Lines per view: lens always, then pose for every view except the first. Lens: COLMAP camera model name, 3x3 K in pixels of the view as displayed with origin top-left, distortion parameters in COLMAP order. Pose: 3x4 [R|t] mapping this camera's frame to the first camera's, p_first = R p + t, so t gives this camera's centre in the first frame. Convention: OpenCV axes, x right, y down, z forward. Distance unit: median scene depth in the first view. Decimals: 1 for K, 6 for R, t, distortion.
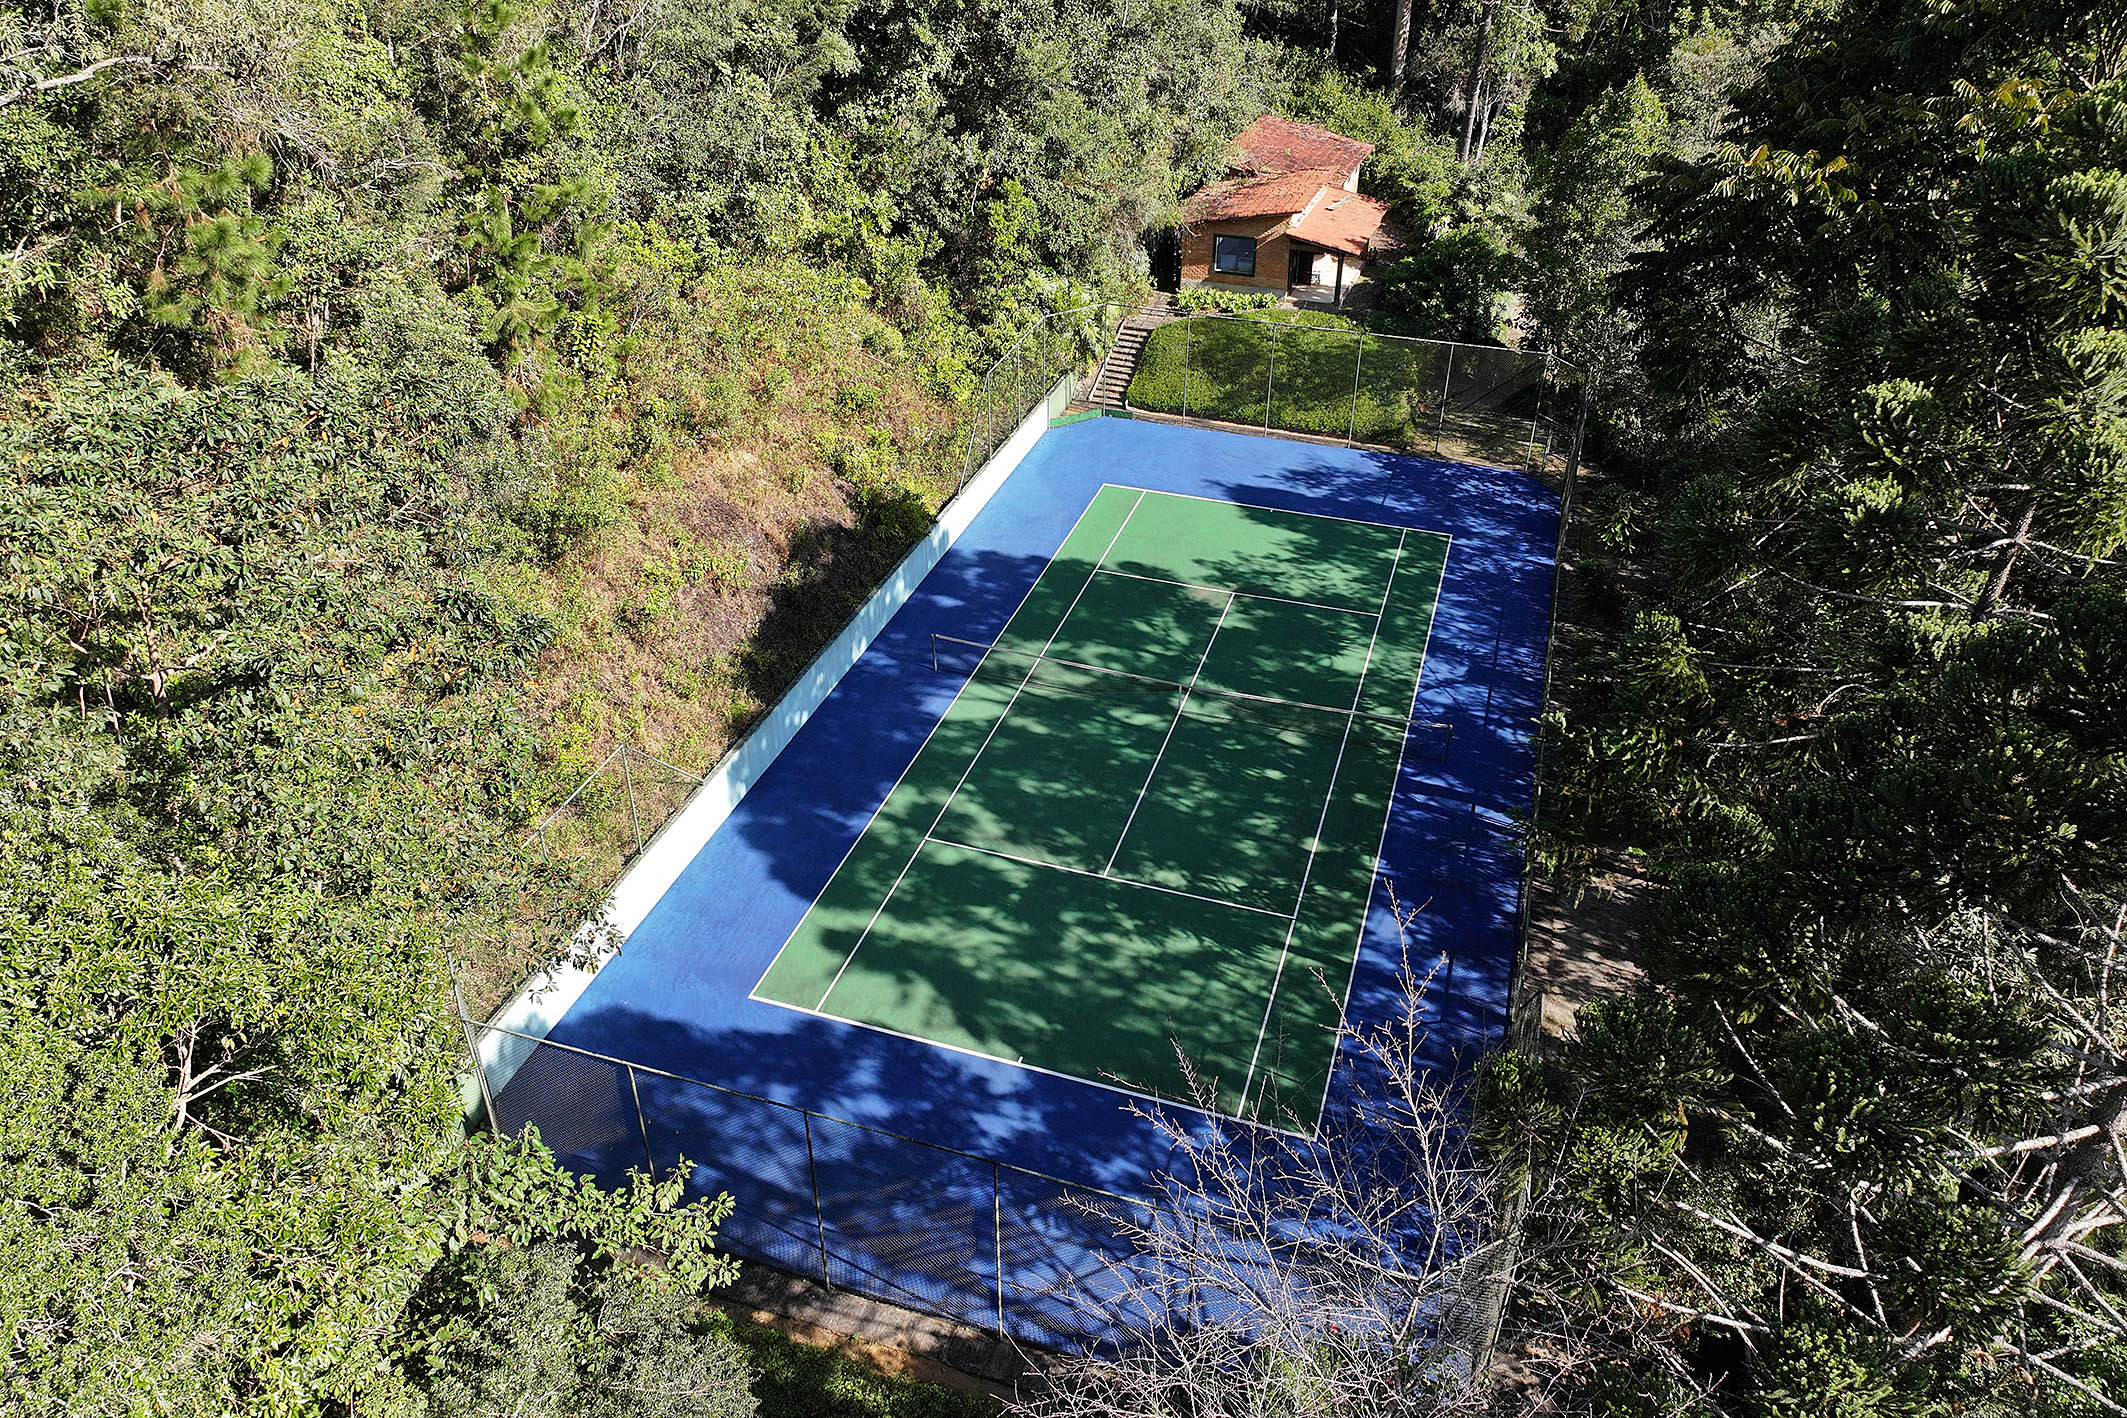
lens RADIAL K [[1656.0, 0, 1057.4], [0, 1656.0, 740.0], [0, 0, 1]] dist [0.004534, -0.006069]
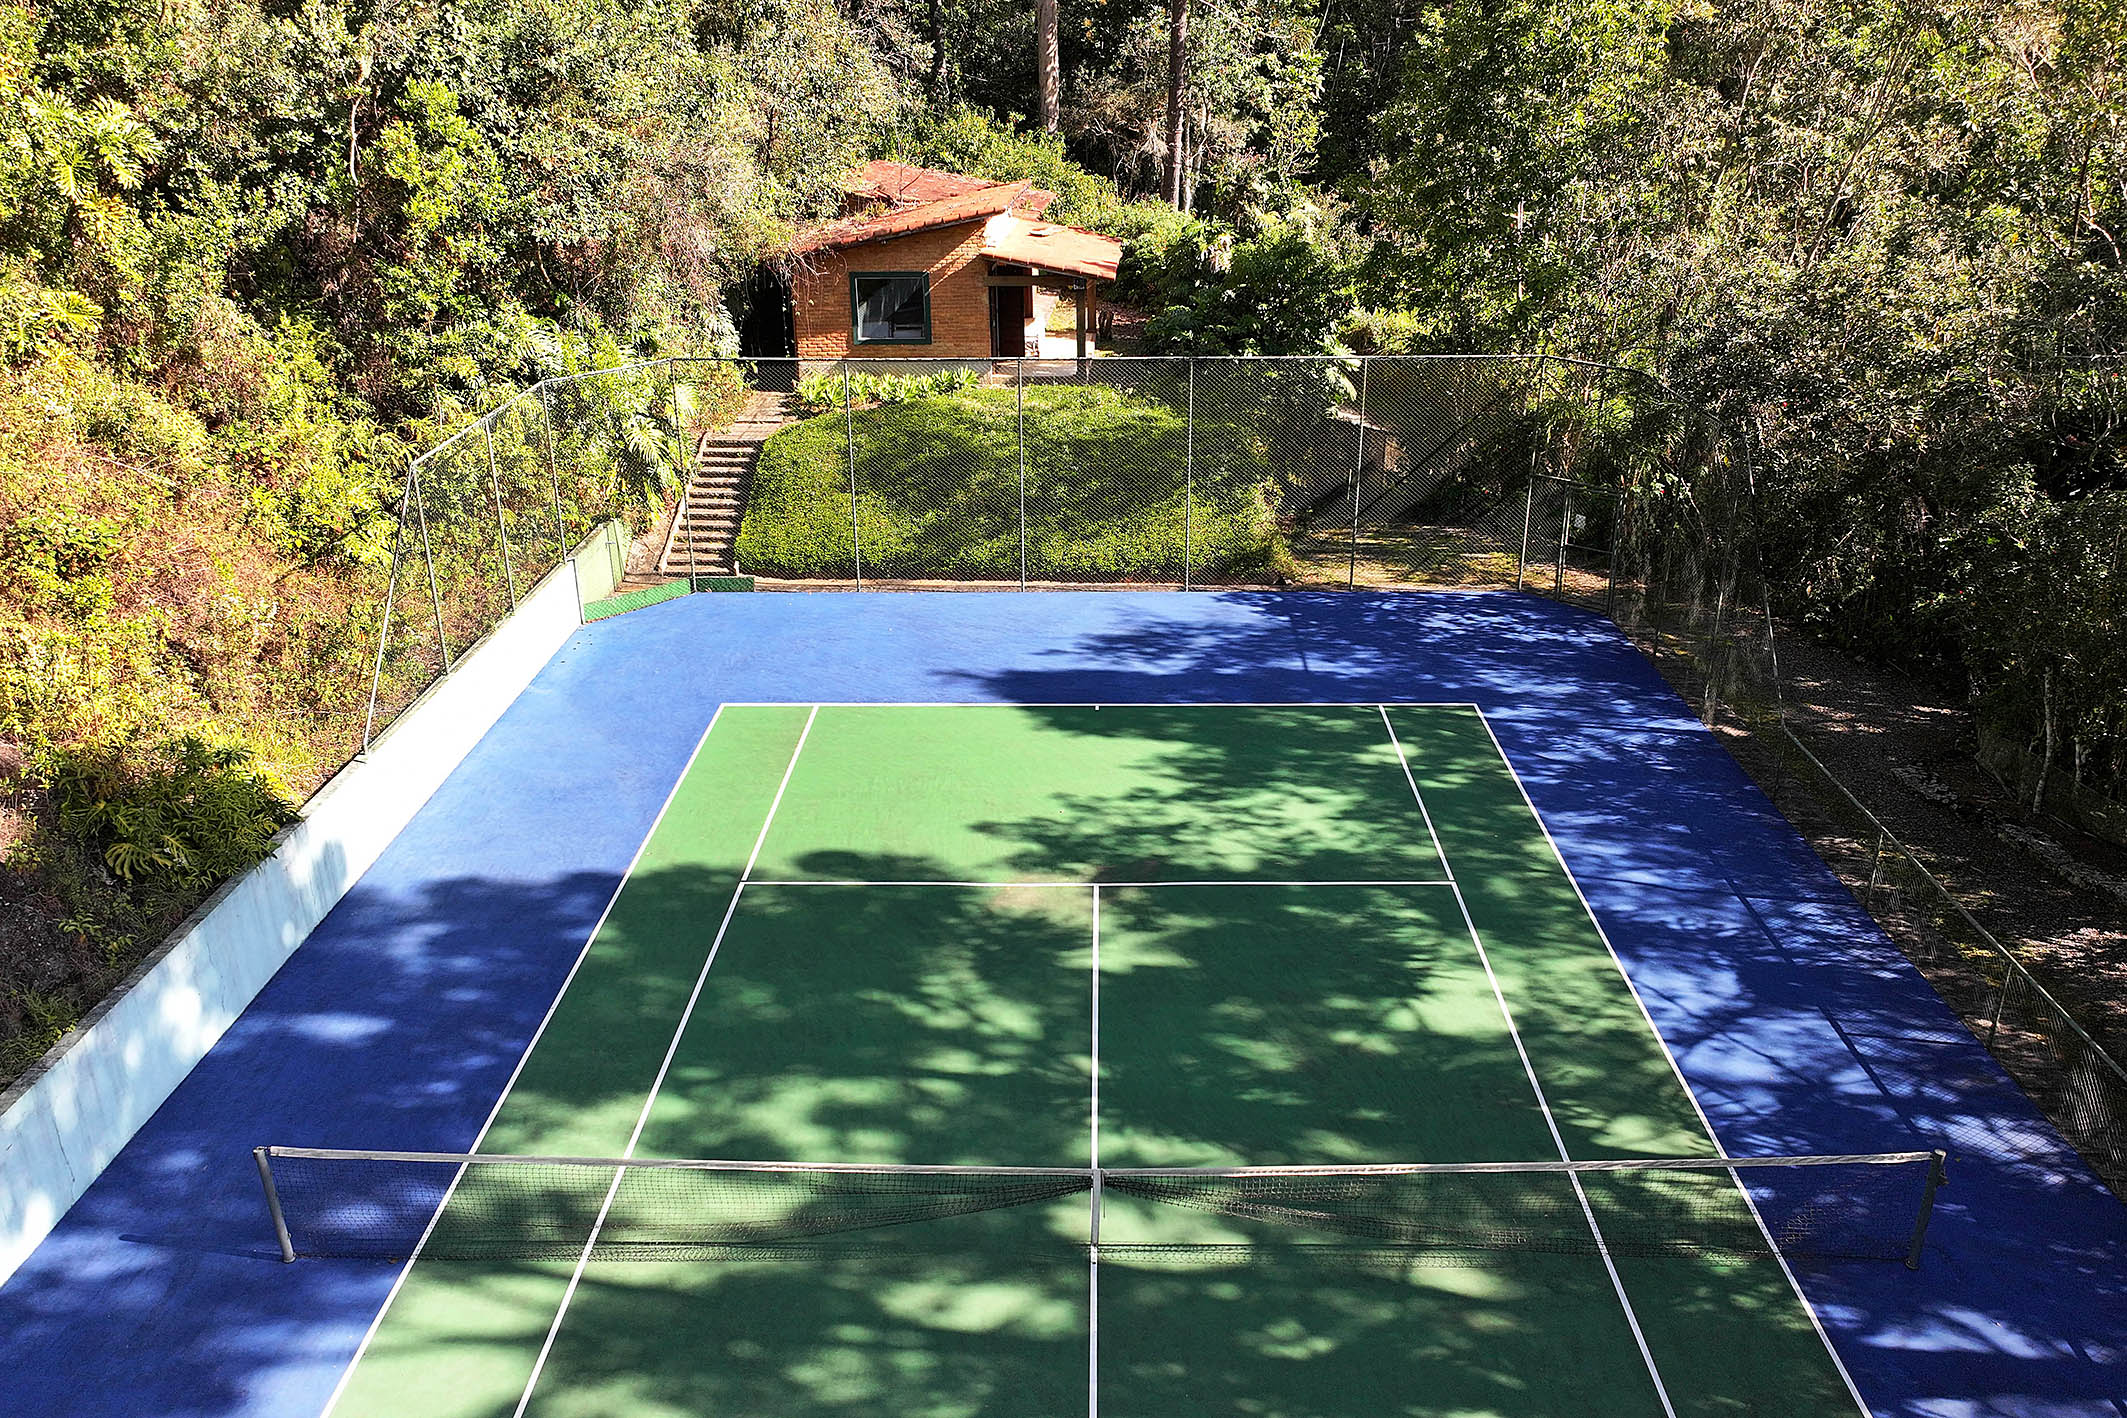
lens RADIAL K [[1656.0, 0, 1057.4], [0, 1656.0, 740.0], [0, 0, 1]] dist [0.004534, -0.006069]
pose [[0.956916, -0.127192, 0.261024, -0.003715], [0.178235, 0.966967, -0.182227, -0.046756], [-0.229224, 0.220899, 0.947977, 0.560315]]
